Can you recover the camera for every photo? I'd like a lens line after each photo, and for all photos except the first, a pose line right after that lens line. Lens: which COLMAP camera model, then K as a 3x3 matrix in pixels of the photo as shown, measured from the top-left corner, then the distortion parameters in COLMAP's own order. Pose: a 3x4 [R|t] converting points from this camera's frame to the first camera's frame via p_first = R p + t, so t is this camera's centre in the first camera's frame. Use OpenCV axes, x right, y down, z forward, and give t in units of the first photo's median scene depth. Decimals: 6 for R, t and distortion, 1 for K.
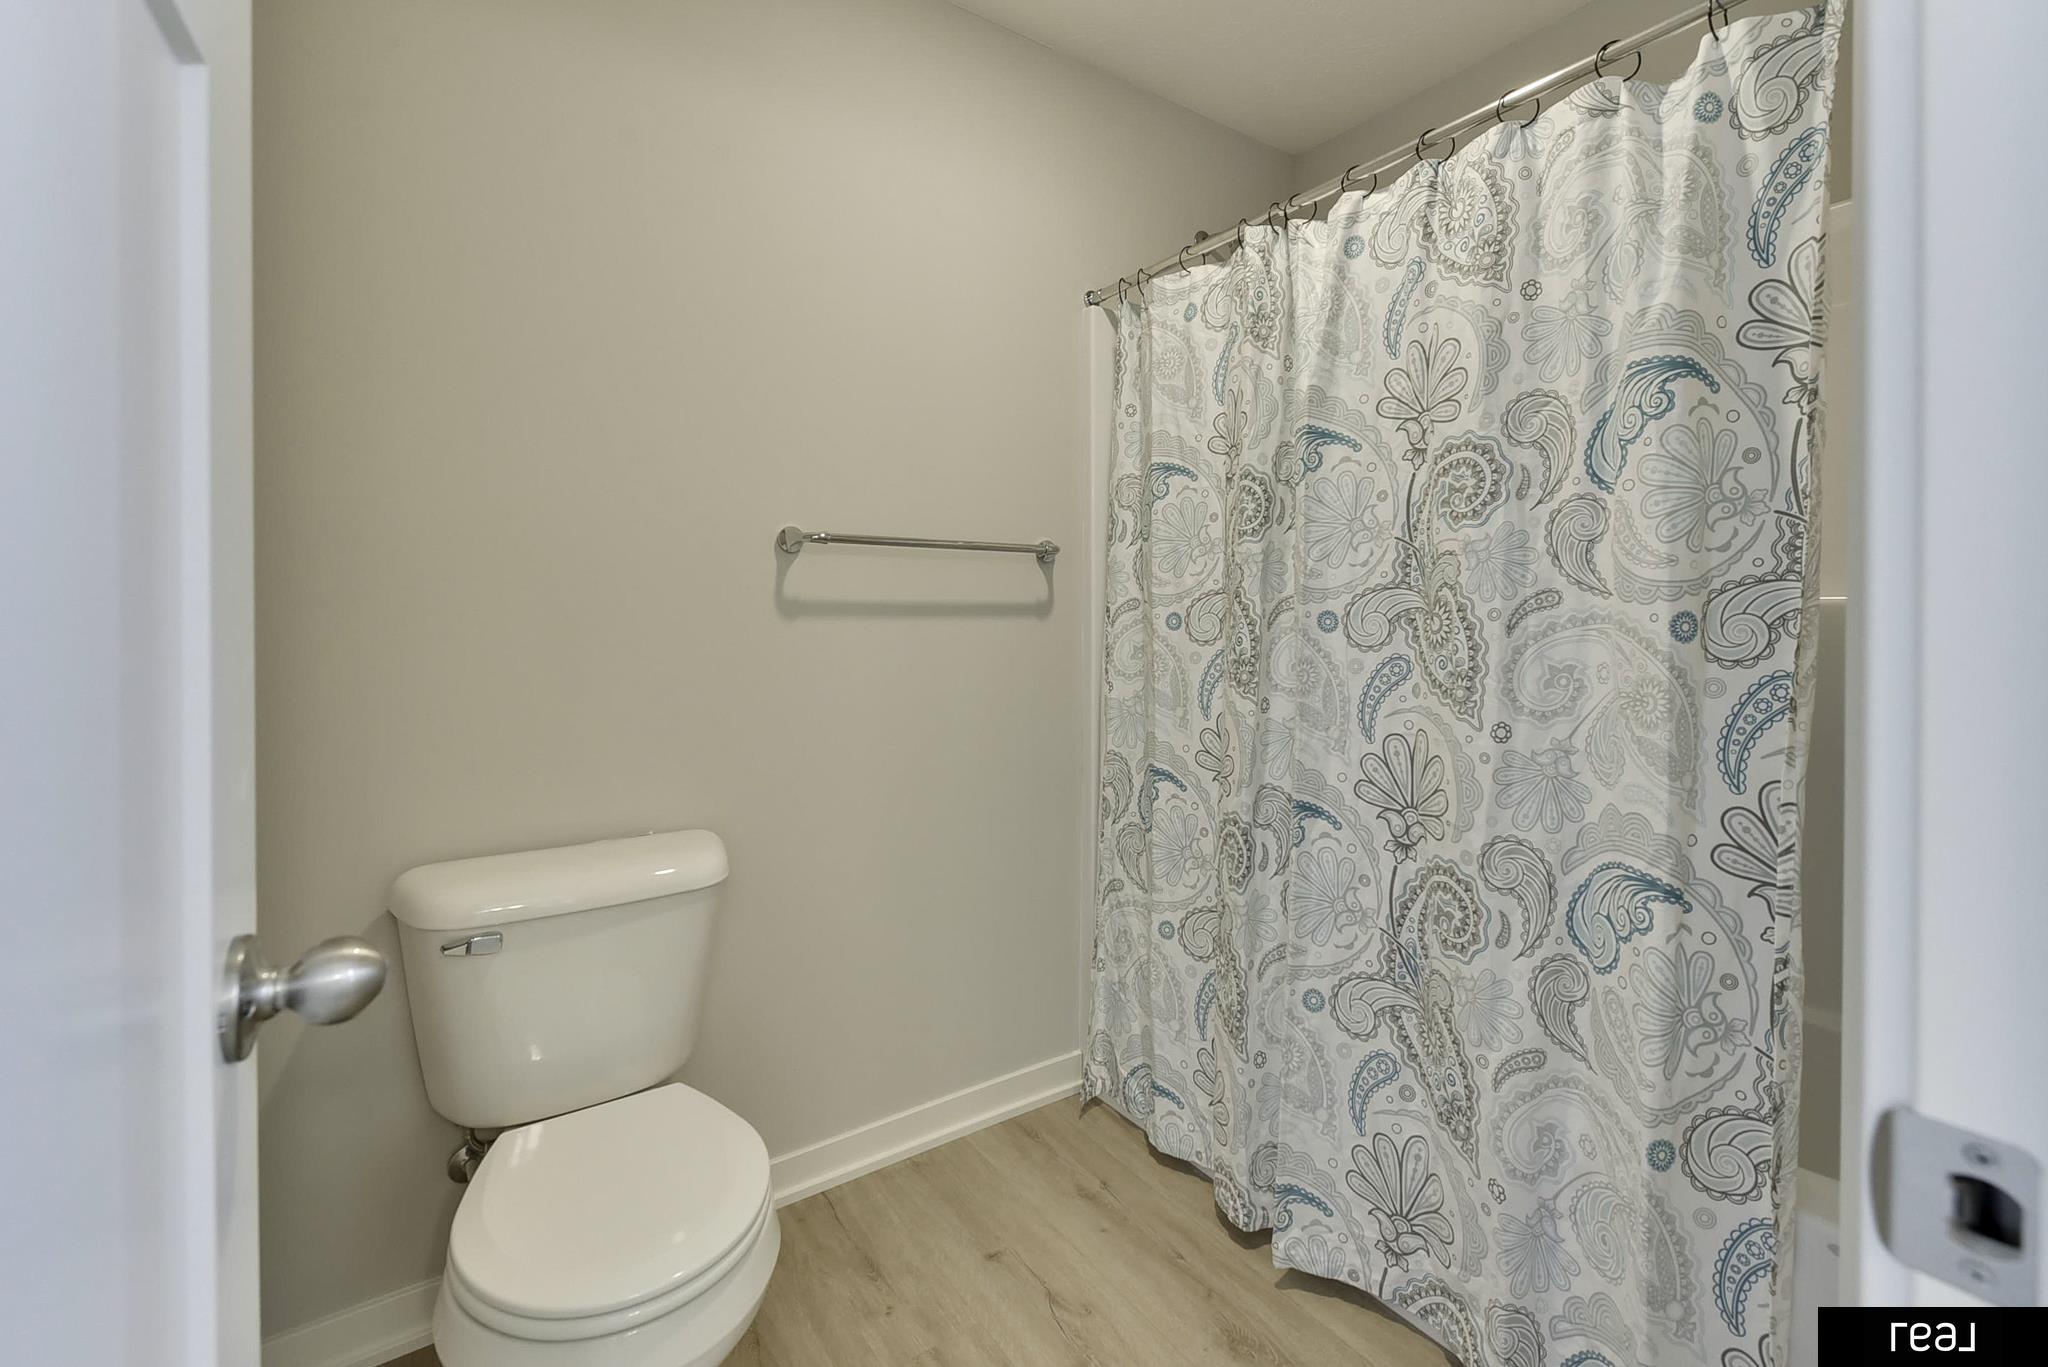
lens RADIAL K [[875.1, 0, 1023.2], [0, 875.1, 620.0], [0, 0, 1]] dist [0.000107, 0.000007]
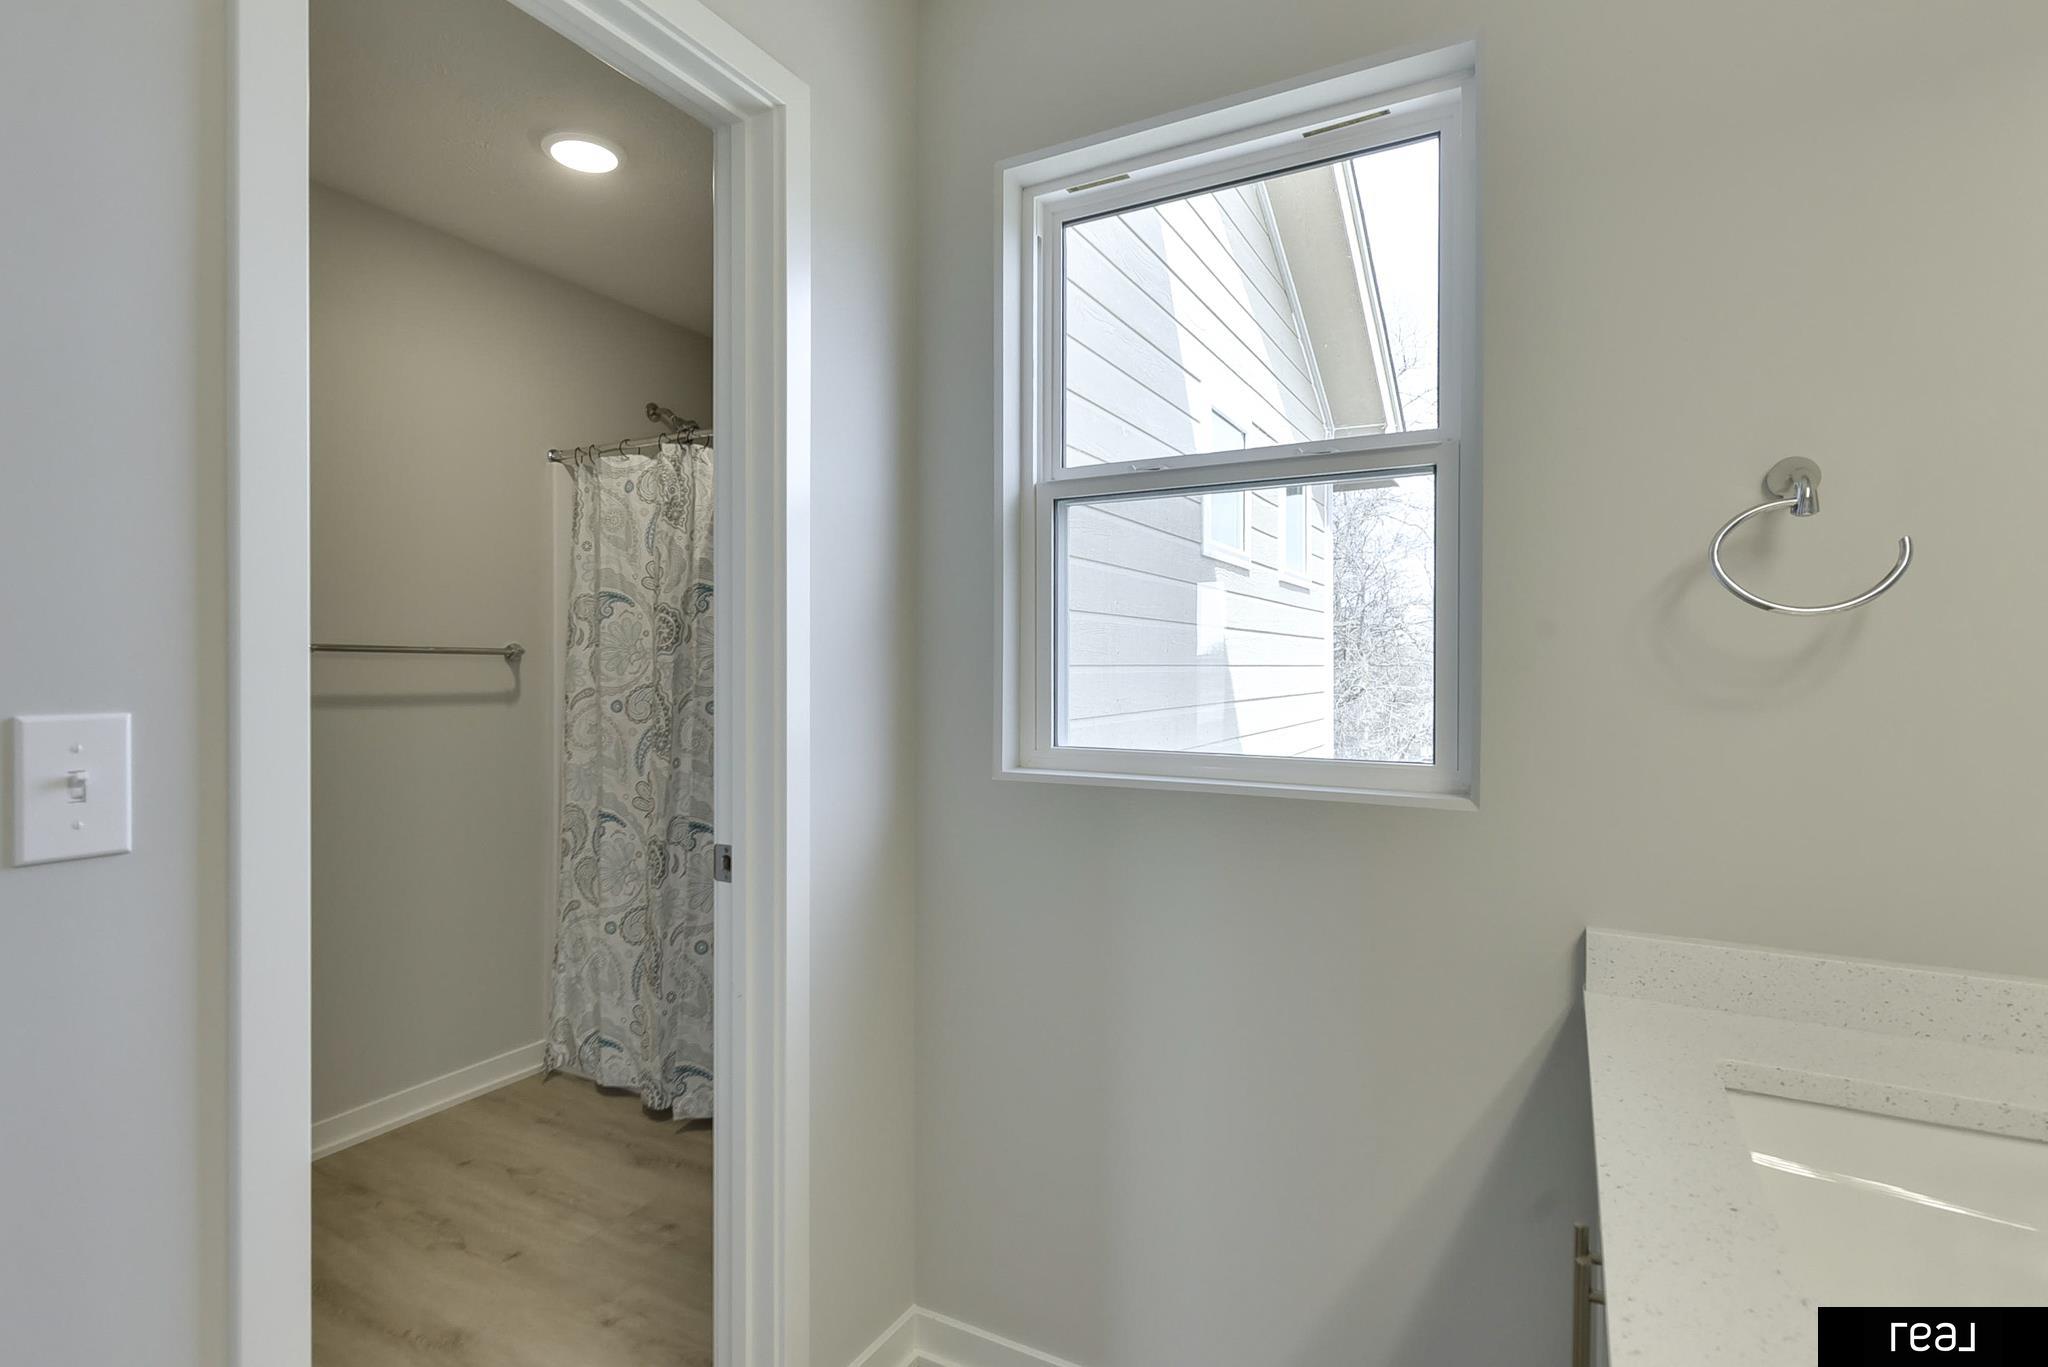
lens RADIAL K [[935.1, 0, 1024.0], [0, 935.1, 683.5], [0, 0, 1]] dist [0.006550, -0.000245]
pose [[0.876663, -0.000783, 0.481104, 0.023420], [0.000746, 1.000000, 0.000269, -0.035149], [-0.481104, 0.000123, 0.876664, -0.626134]]
